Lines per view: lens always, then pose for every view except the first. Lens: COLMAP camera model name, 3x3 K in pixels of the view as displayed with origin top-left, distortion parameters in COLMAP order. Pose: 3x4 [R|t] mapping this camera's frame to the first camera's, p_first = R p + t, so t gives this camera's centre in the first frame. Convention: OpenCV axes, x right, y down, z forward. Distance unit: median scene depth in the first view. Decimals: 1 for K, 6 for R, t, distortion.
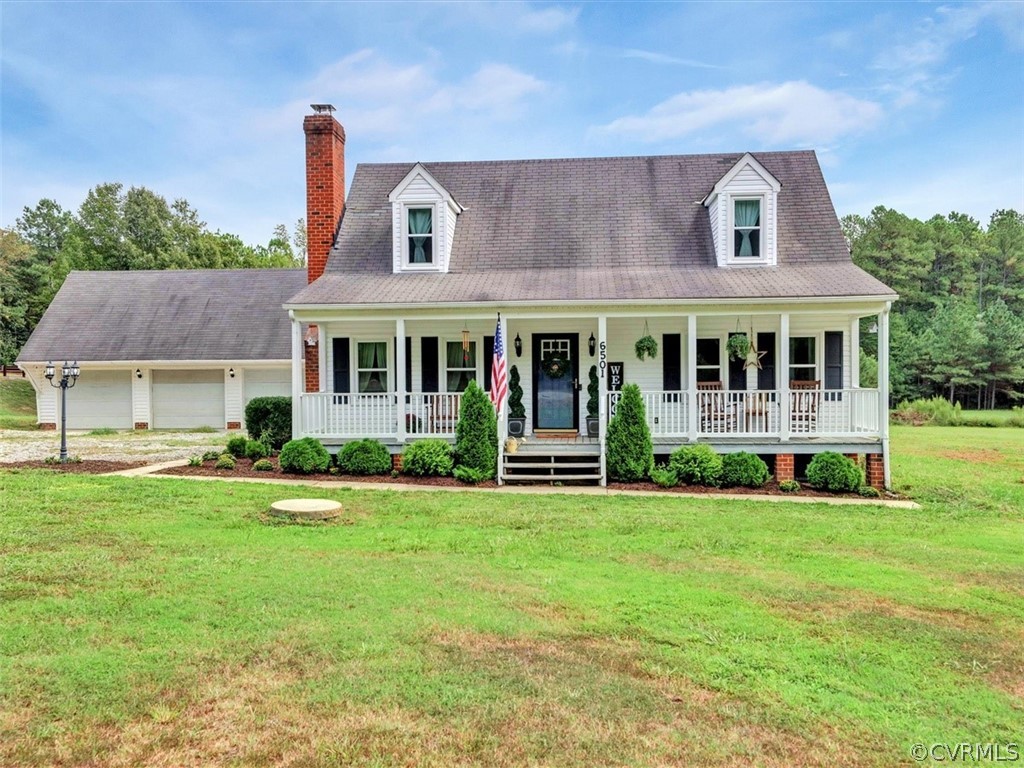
lens RADIAL K [[947.9, 0, 557.7], [0, 947.9, 382.2], [0, 0, 1]] dist [0.000093, -0.043572]
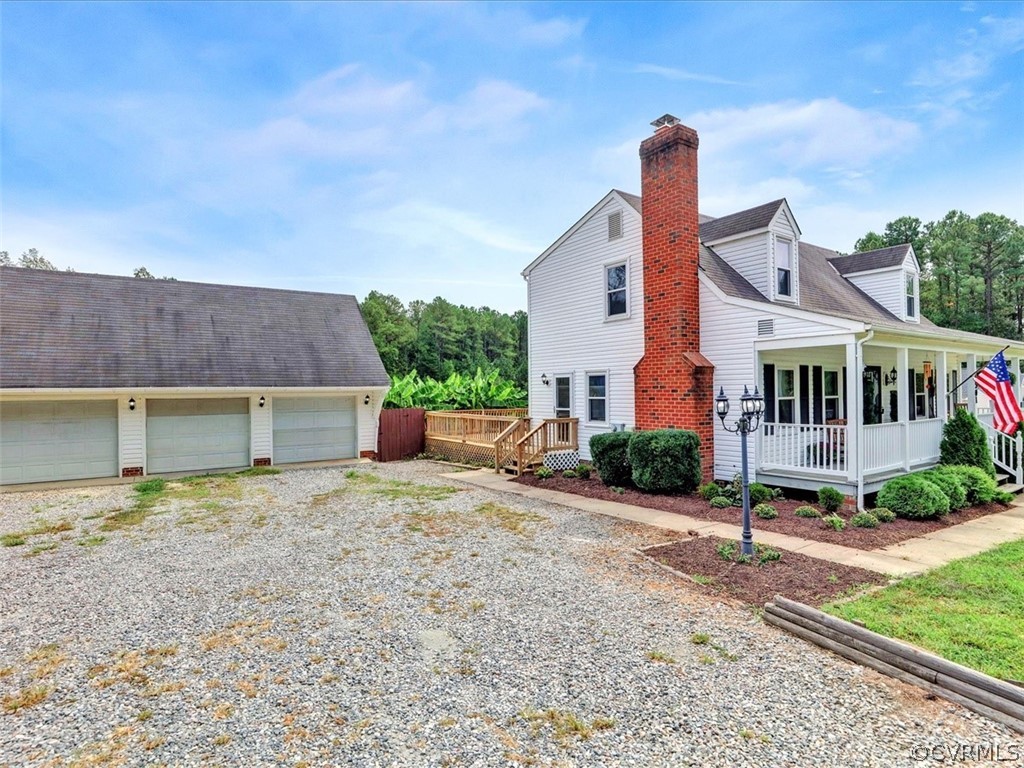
lens RADIAL K [[553.6, 0, 511.3], [0, 553.6, 383.4], [0, 0, 1]] dist [-0.020302, 0.002589]
pose [[0.779212, 0.008268, 0.626706, -0.761295], [0.011963, 0.999535, -0.028061, -0.015378], [-0.626647, 0.029362, 0.778750, 0.724179]]
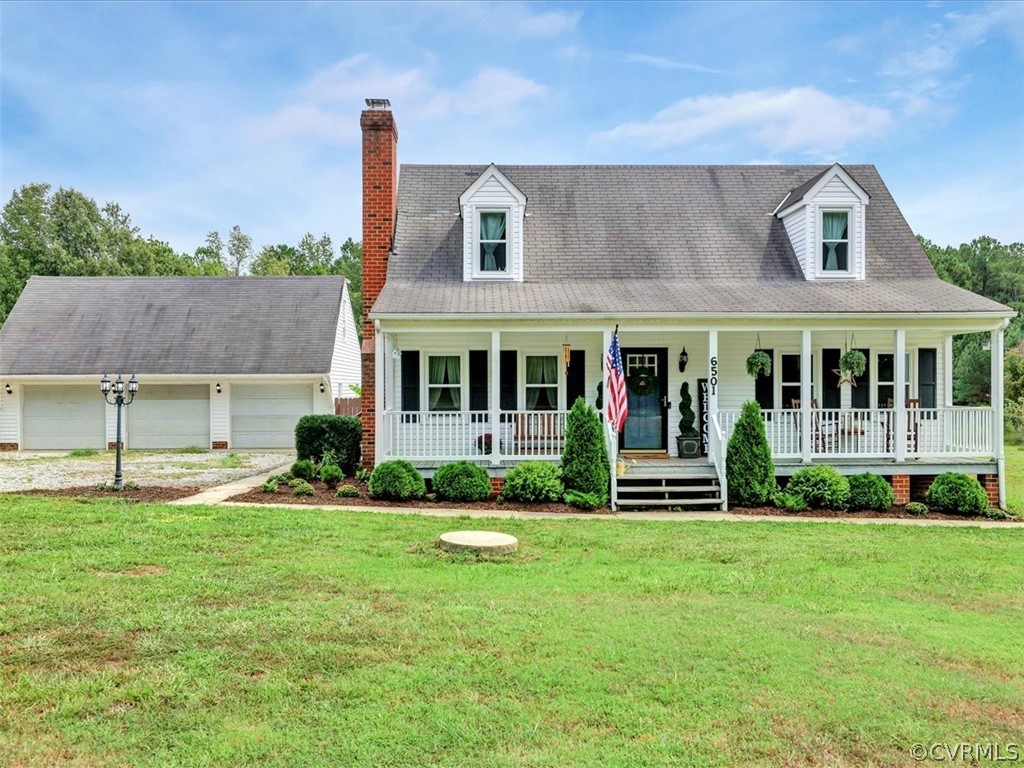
lens RADIAL K [[947.9, 0, 544.9], [0, 947.9, 382.6], [0, 0, 1]] dist [0.000093, -0.043572]
pose [[0.994455, 0.004576, 0.105065, -0.195727], [-0.002821, 0.999854, -0.016851, -0.000874], [-0.105127, 0.016461, 0.994323, 0.072163]]
